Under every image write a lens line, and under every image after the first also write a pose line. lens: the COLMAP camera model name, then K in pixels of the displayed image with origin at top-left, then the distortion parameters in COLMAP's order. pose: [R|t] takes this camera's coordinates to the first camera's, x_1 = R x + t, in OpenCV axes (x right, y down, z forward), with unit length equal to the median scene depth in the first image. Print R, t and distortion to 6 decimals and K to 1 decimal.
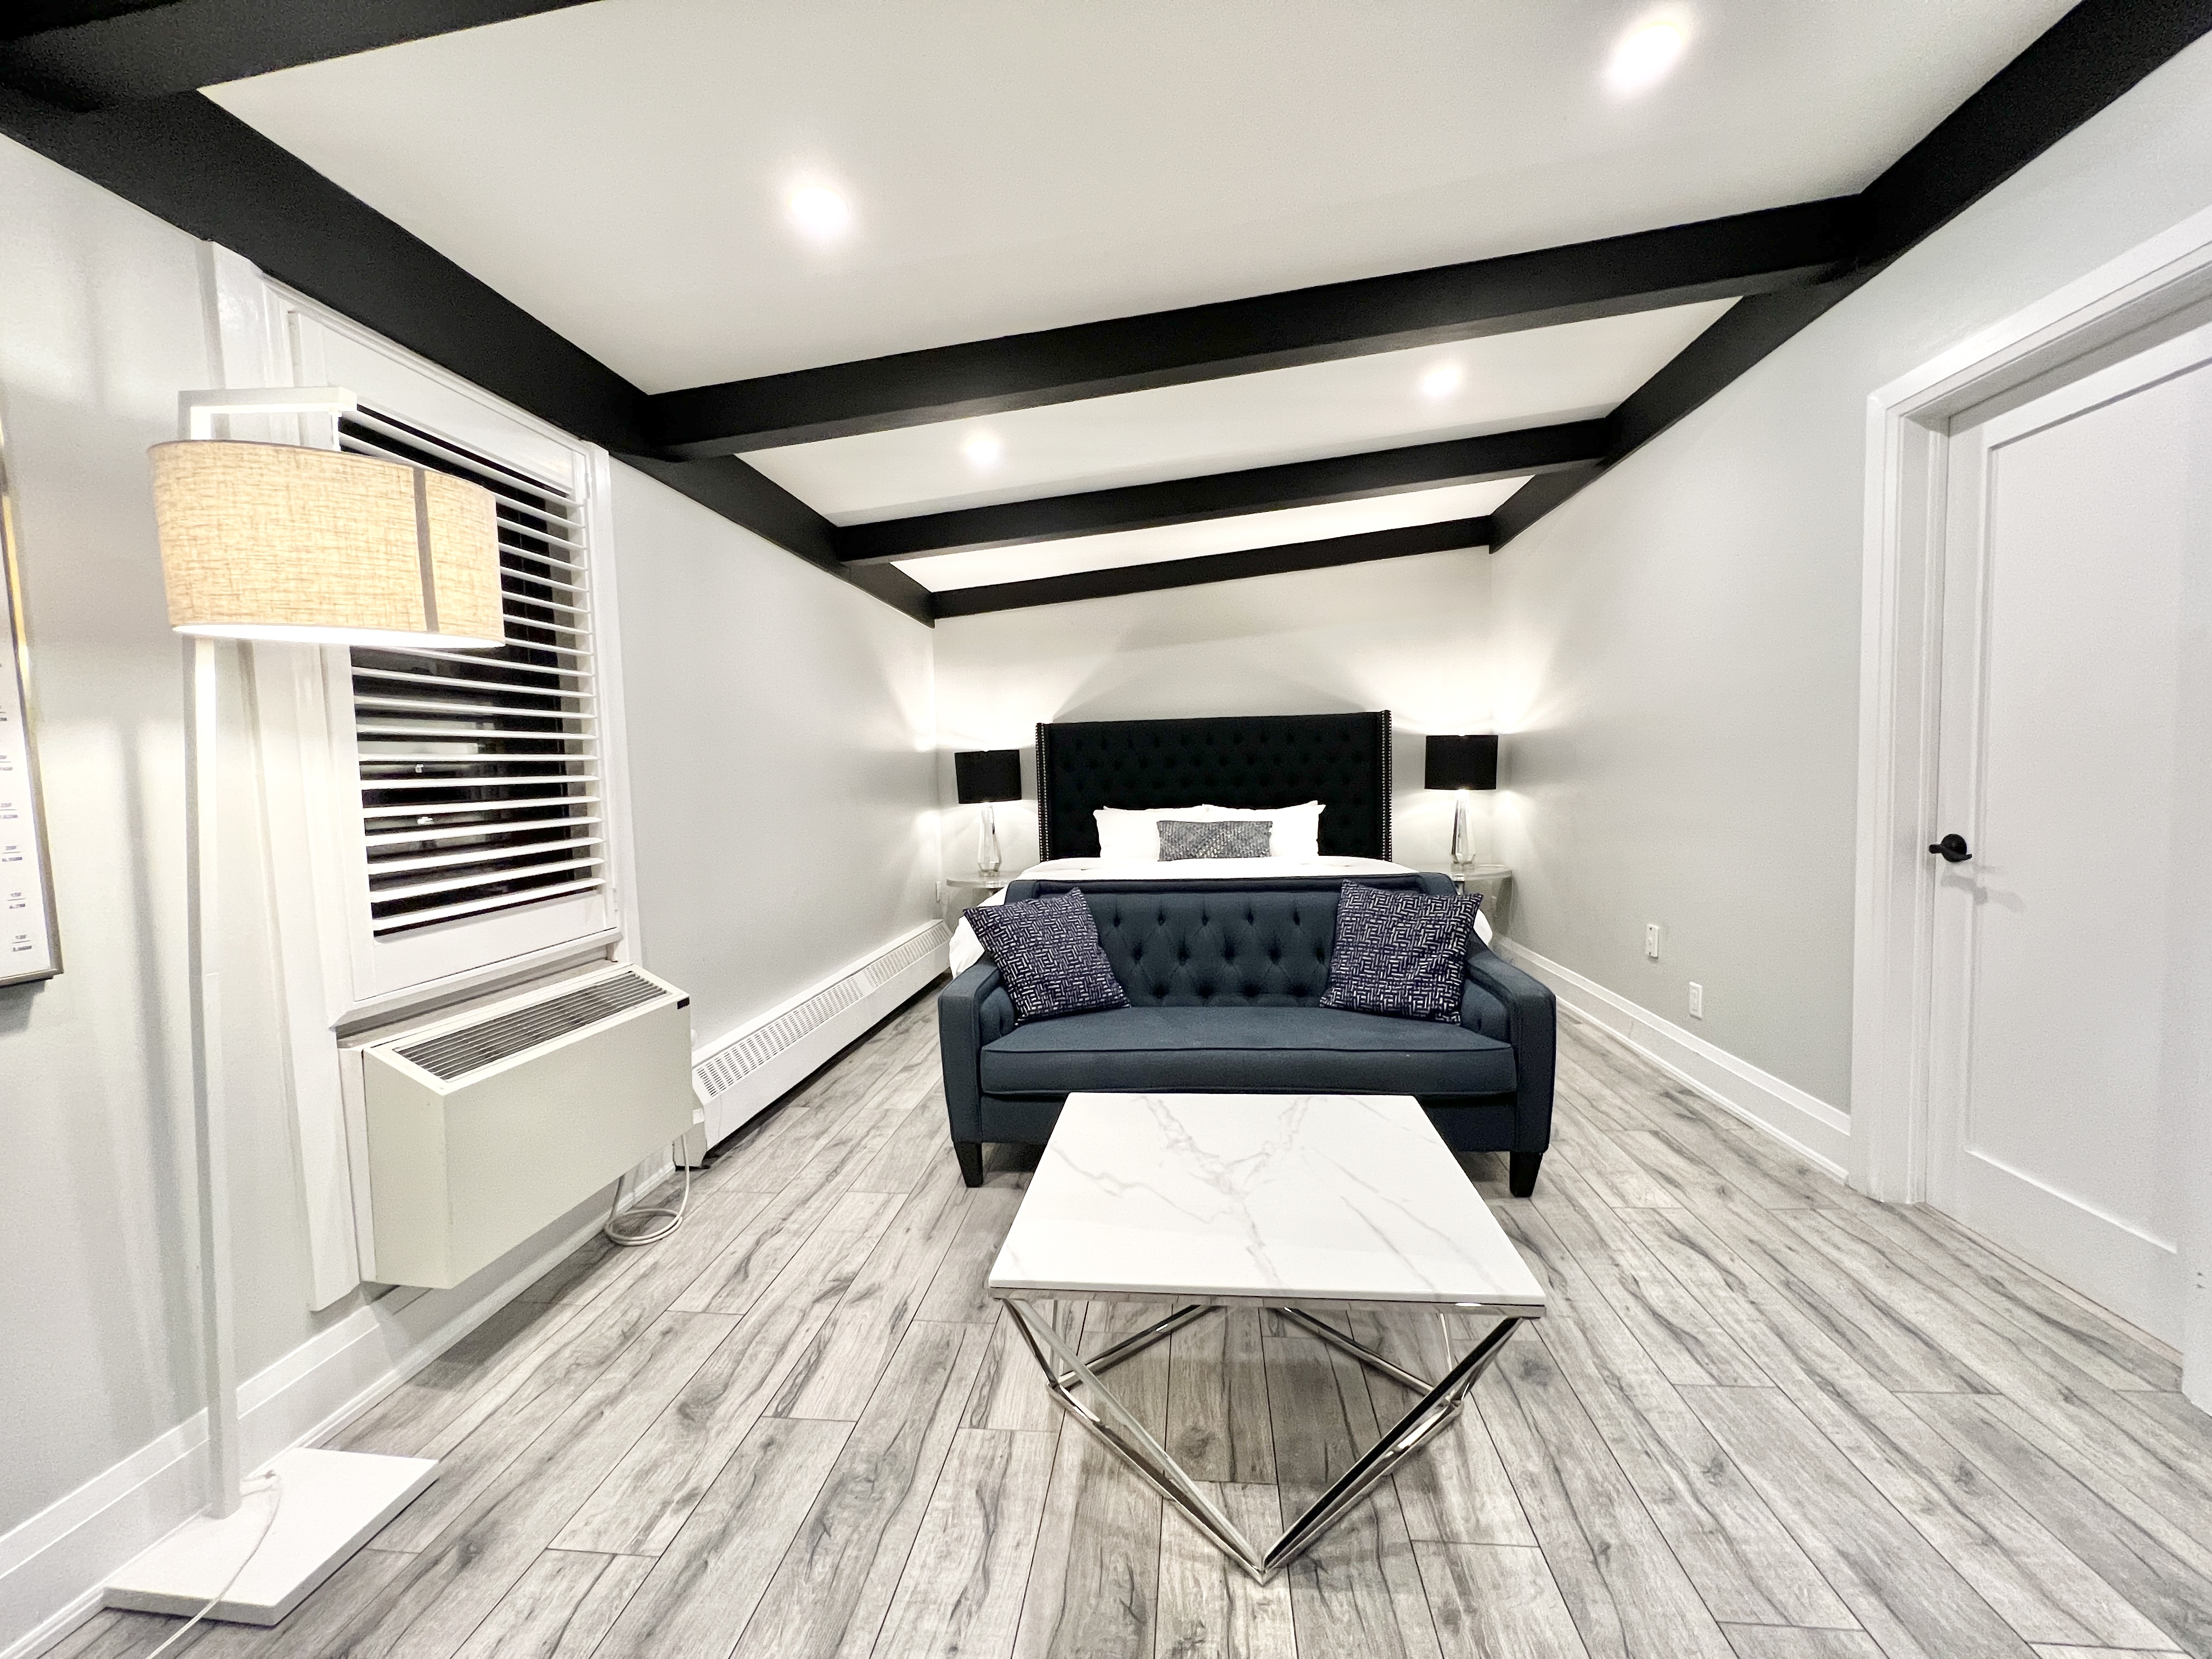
lens RADIAL K [[884.9, 0, 1111.1], [0, 884.9, 832.8], [0, 0, 1]] dist [-0.000932, -0.000100]
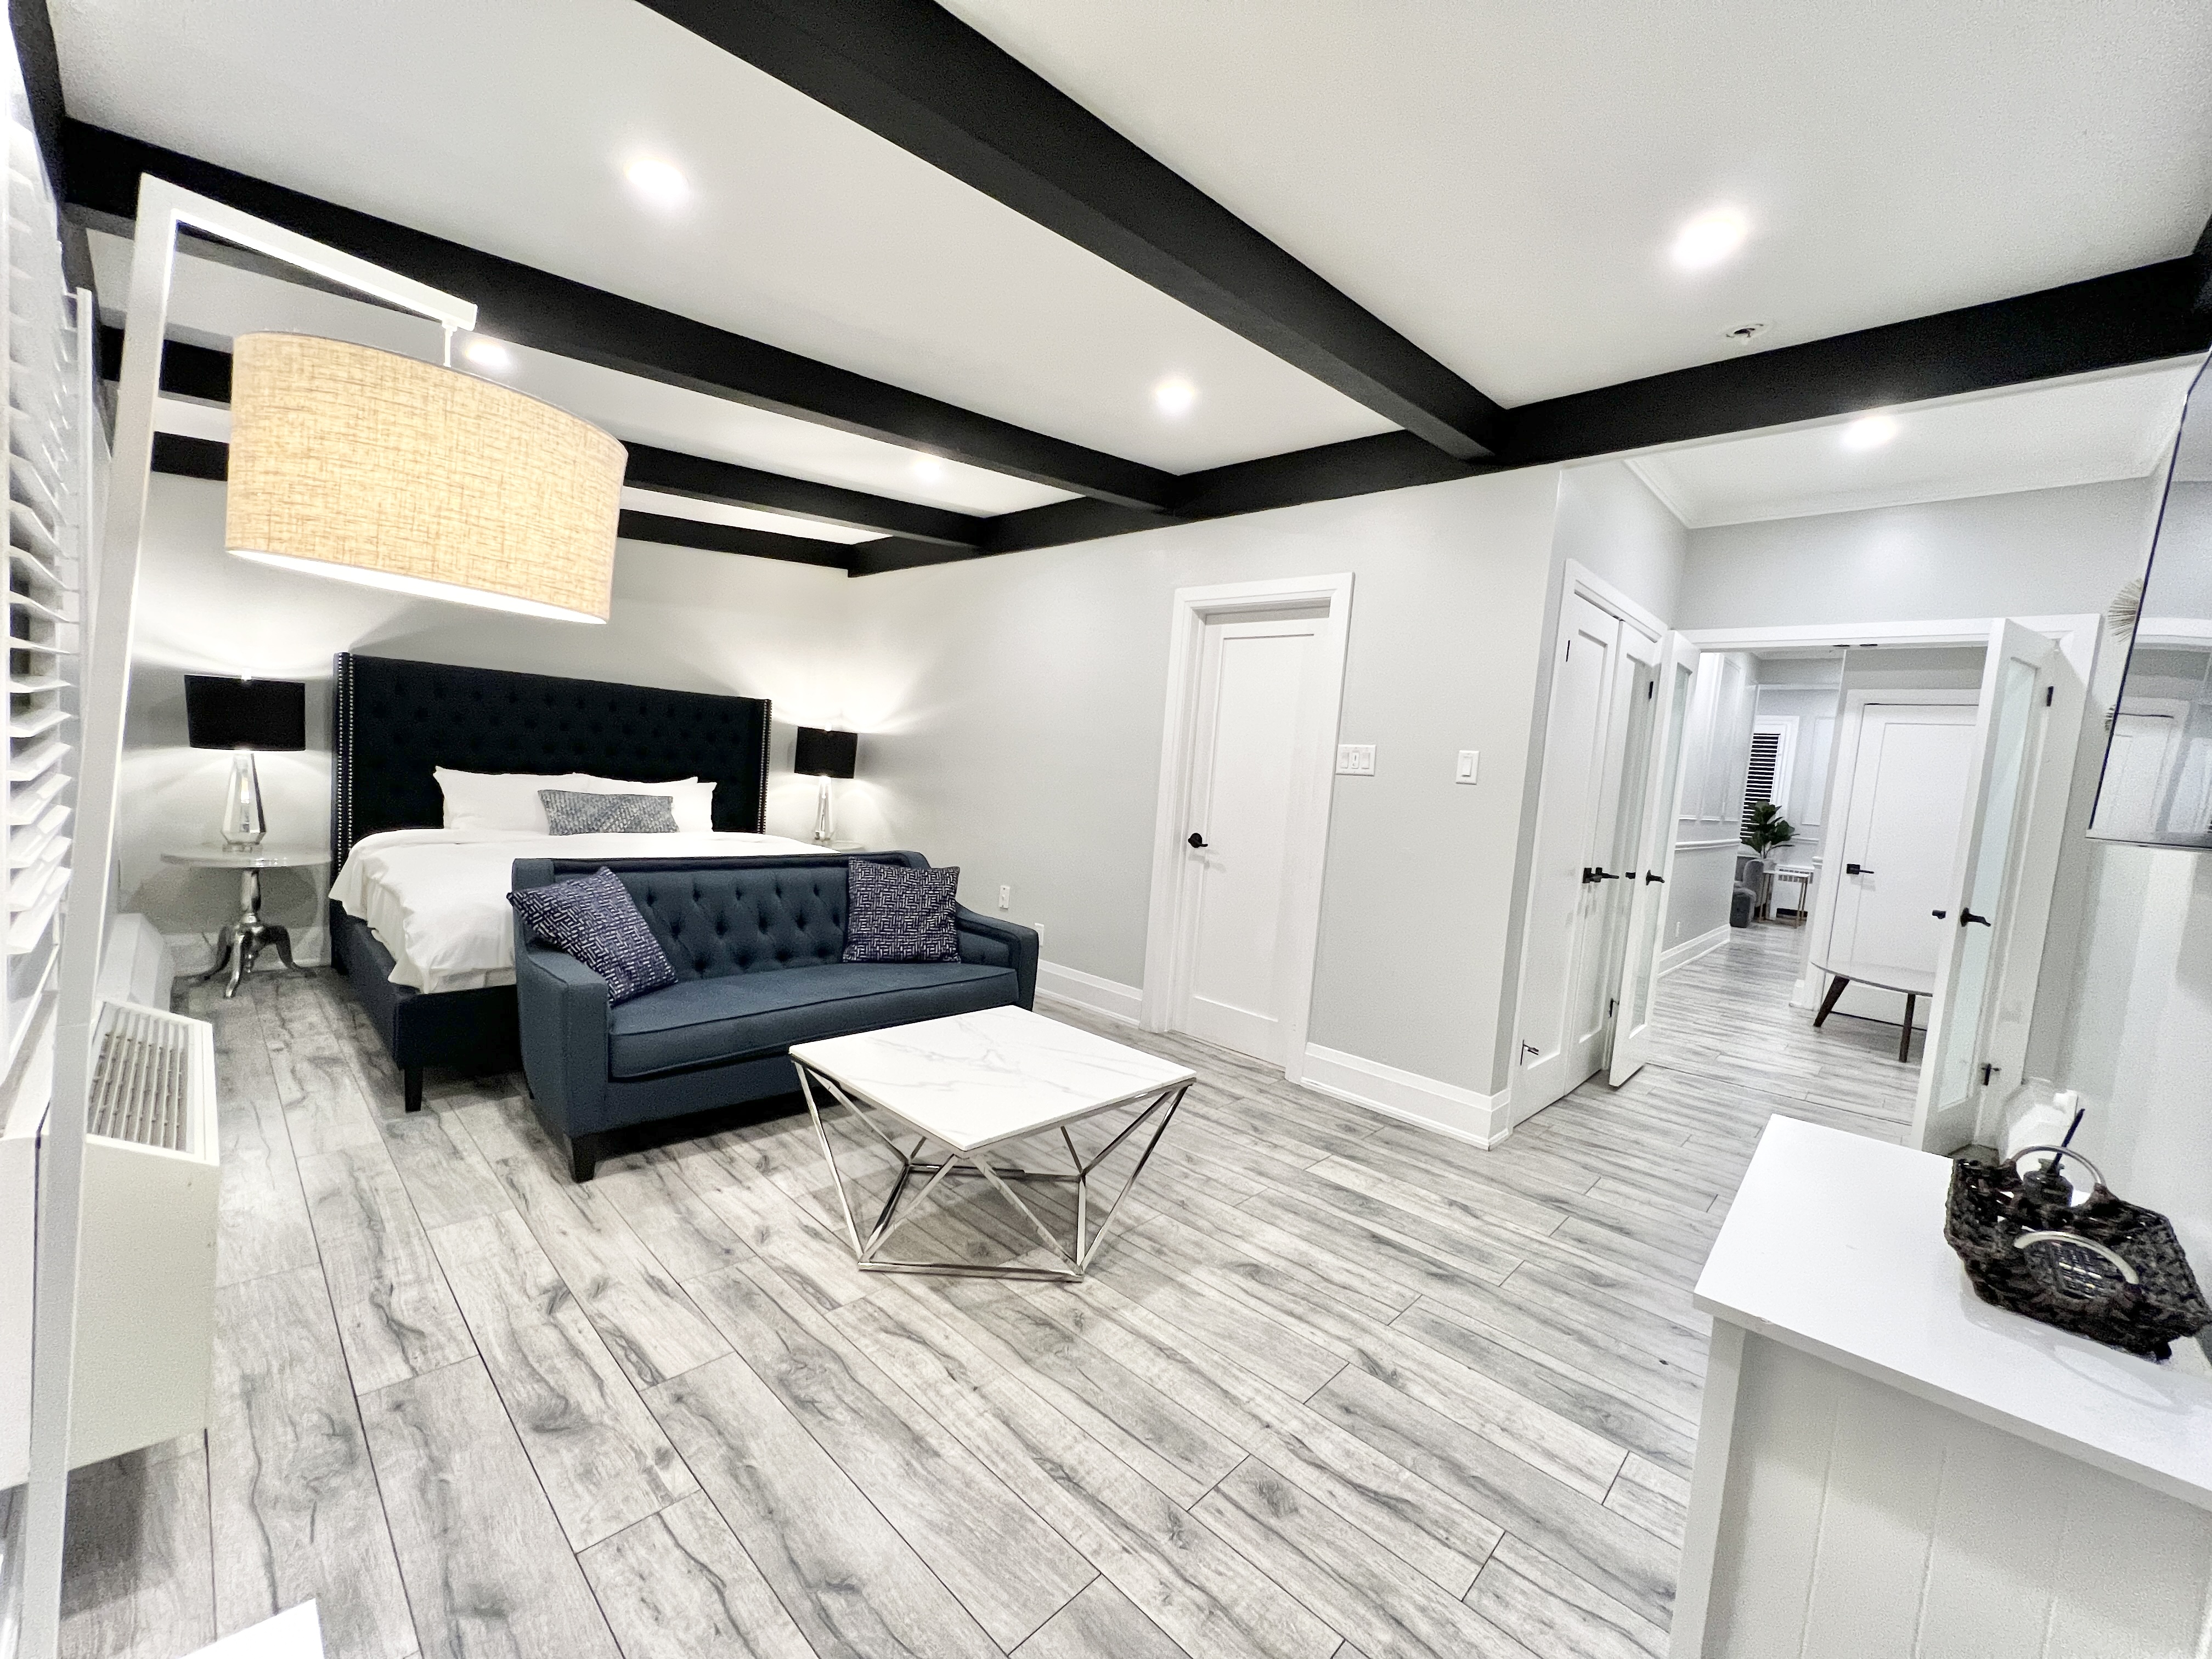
lens RADIAL K [[884.9, 0, 1109.7], [0, 884.9, 830.9], [0, 0, 1]] dist [-0.000932, -0.000100]
pose [[0.610723, 0.016762, 0.791667, -0.650796], [-0.043553, 0.998974, 0.012448, -0.017548], [-0.790645, -0.042081, 0.610826, -0.019970]]
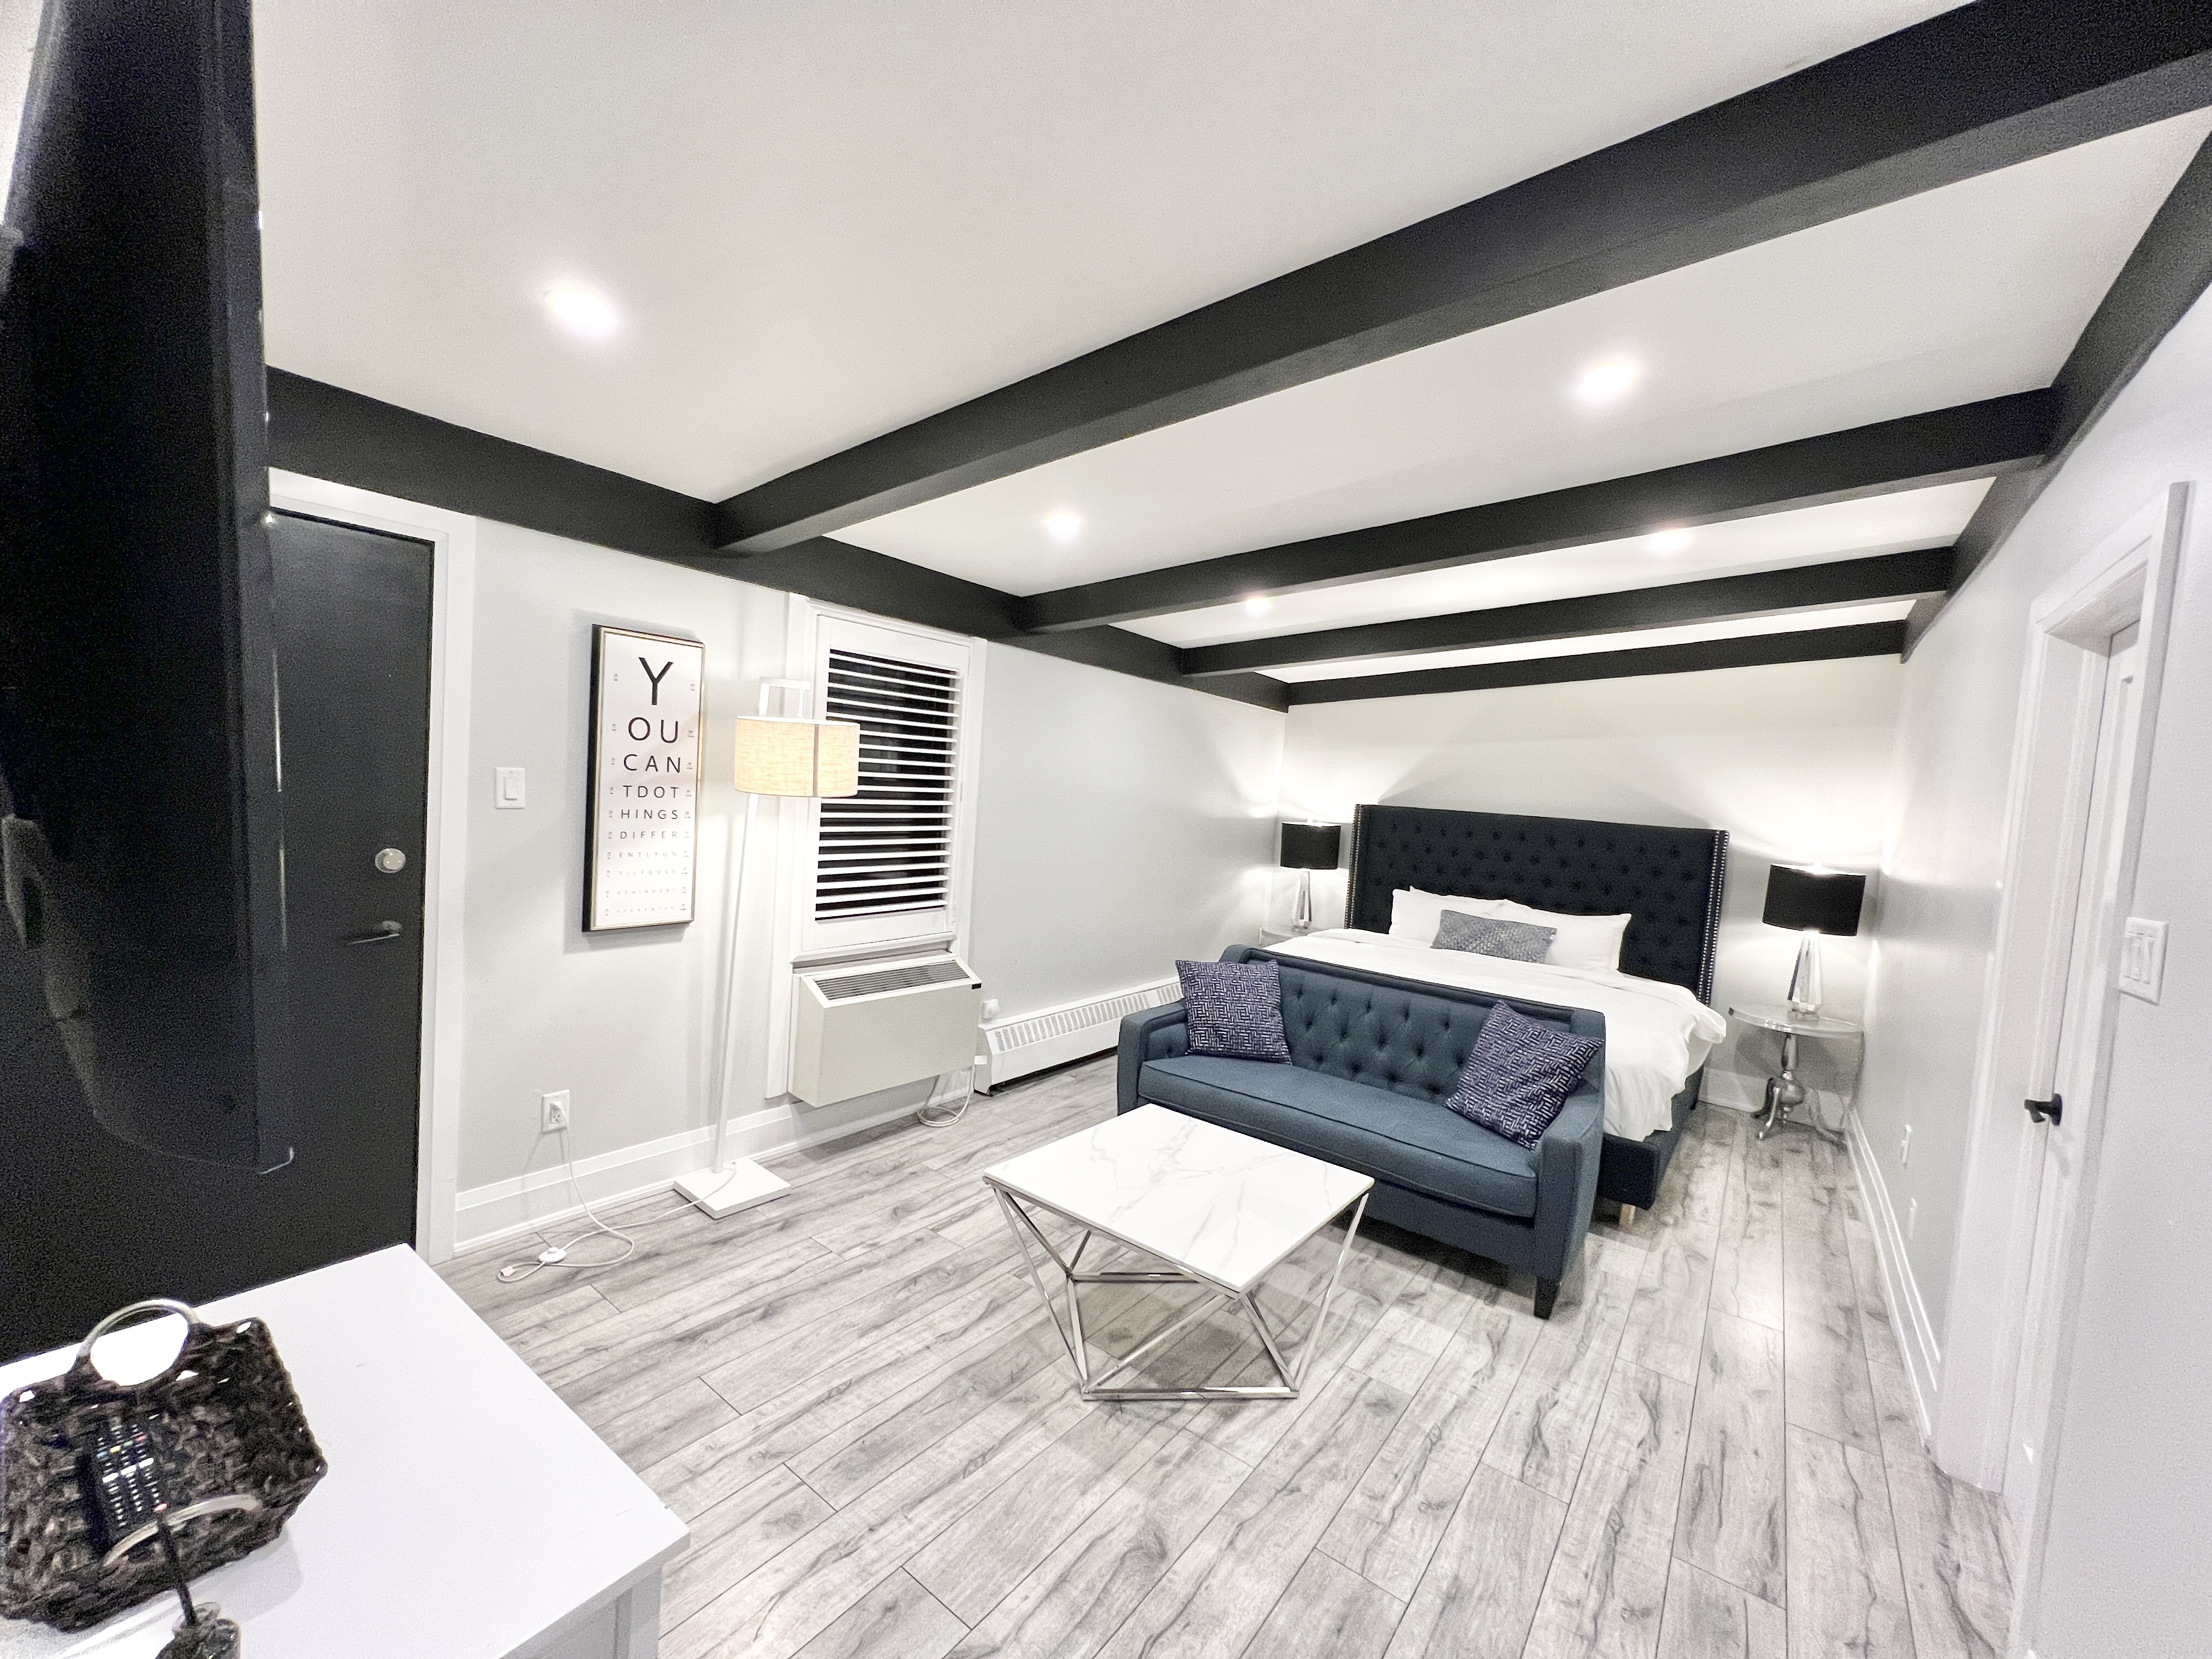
lens RADIAL K [[884.9, 0, 1112.8], [0, 884.9, 832.8], [0, 0, 1]] dist [-0.000932, -0.000100]
pose [[0.849080, 0.118719, -0.514752, 0.544629], [-0.131239, 0.991276, 0.012144, -0.141432], [0.511703, 0.057244, 0.857253, -0.271654]]
